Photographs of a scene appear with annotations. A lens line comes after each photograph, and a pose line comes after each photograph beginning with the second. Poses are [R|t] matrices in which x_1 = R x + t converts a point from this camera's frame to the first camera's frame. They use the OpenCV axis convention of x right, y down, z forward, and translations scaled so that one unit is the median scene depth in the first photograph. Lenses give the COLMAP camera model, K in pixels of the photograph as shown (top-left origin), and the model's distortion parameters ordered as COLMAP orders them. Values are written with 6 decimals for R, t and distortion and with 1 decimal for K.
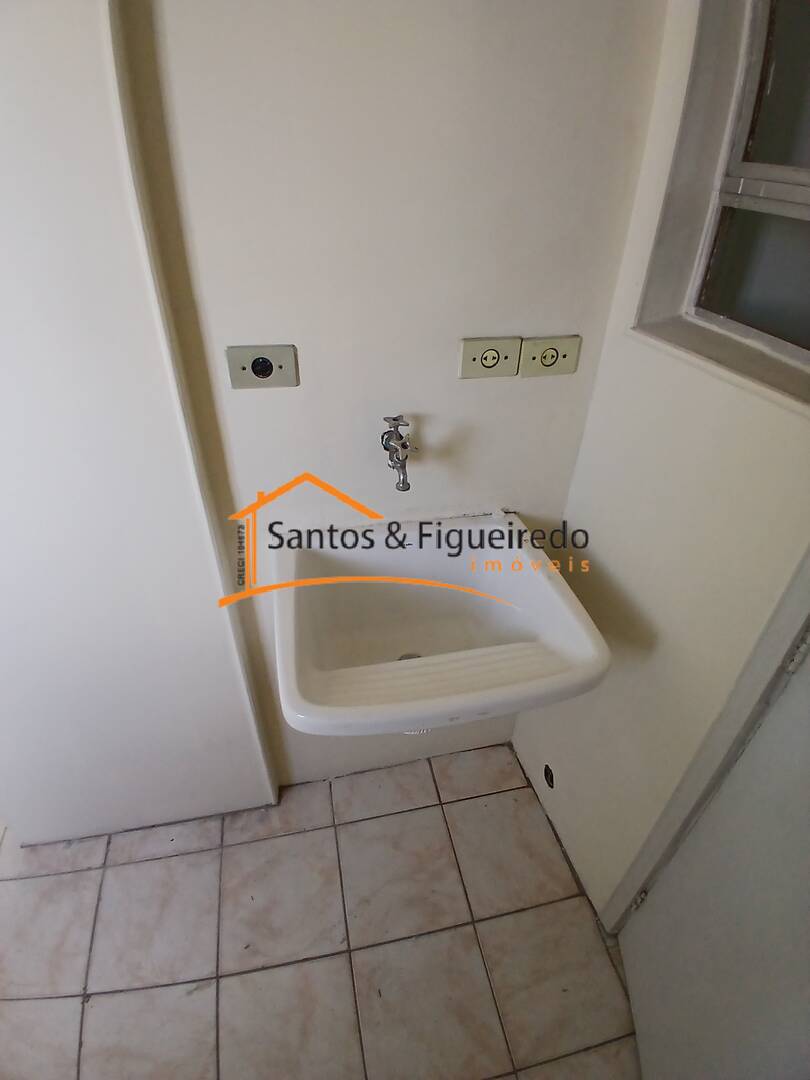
lens RADIAL K [[547.0, 0, 407.3], [0, 547.0, 540.2], [0, 0, 1]] dist [-0.001224, -0.045349]
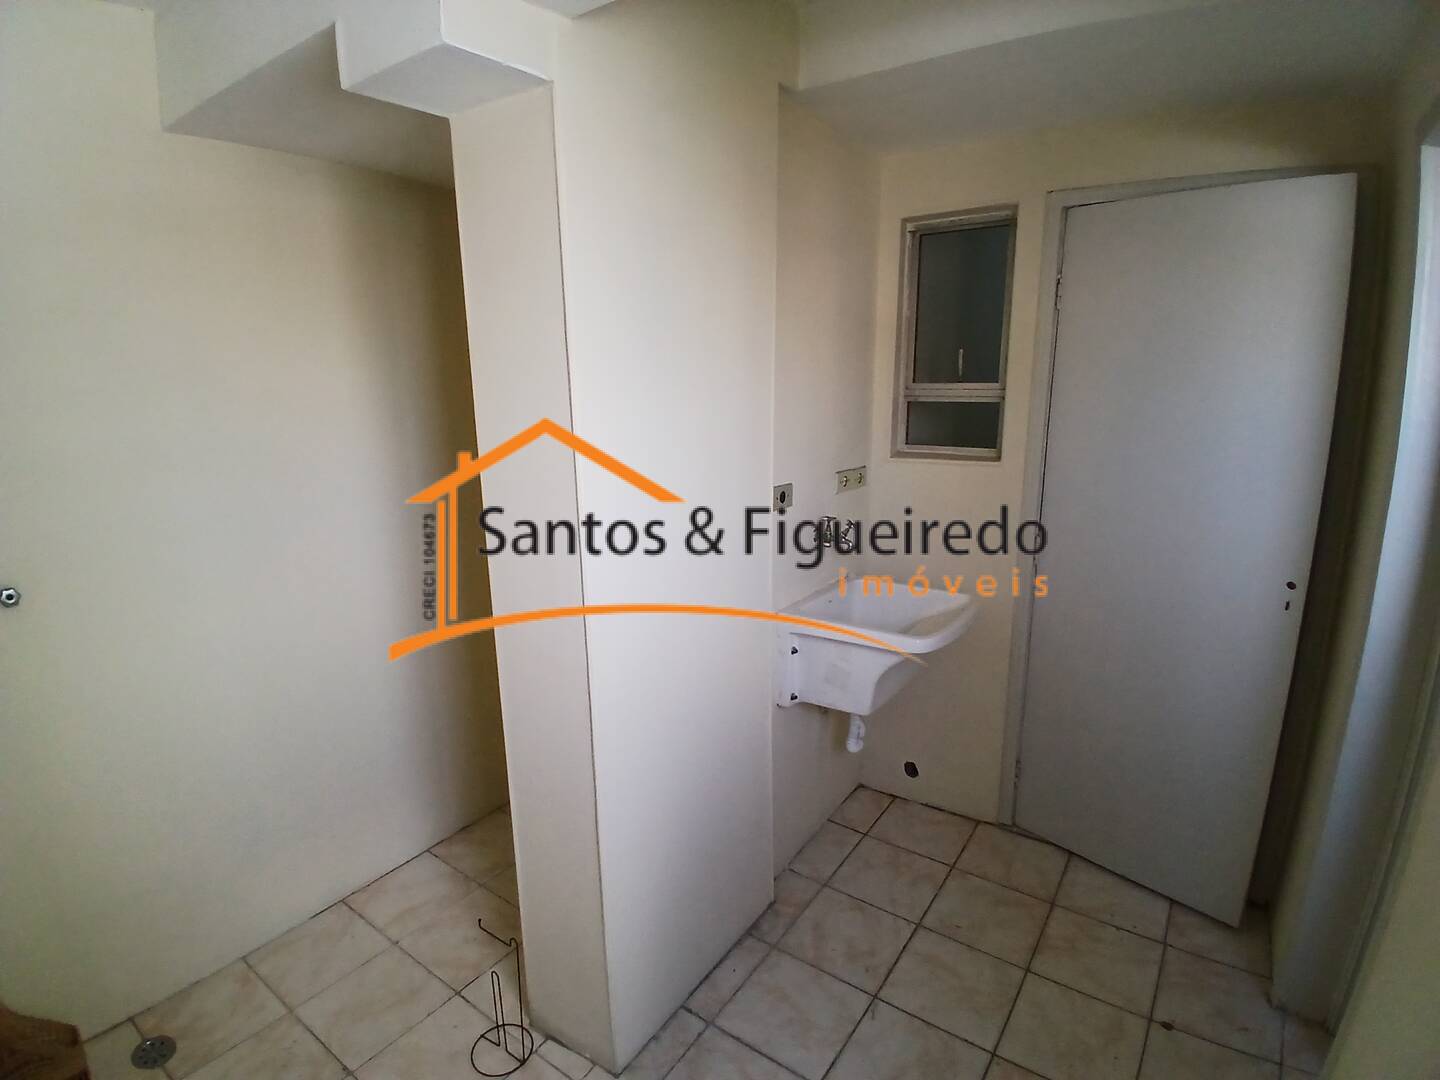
lens RADIAL K [[729.3, 0, 716.1], [0, 729.3, 539.9], [0, 0, 1]] dist [-0.001224, -0.045349]
pose [[0.734565, -0.173802, 0.655902, -1.338292], [0.415300, 0.879595, -0.232031, 0.169981], [-0.536600, 0.442838, 0.718300, -0.328629]]
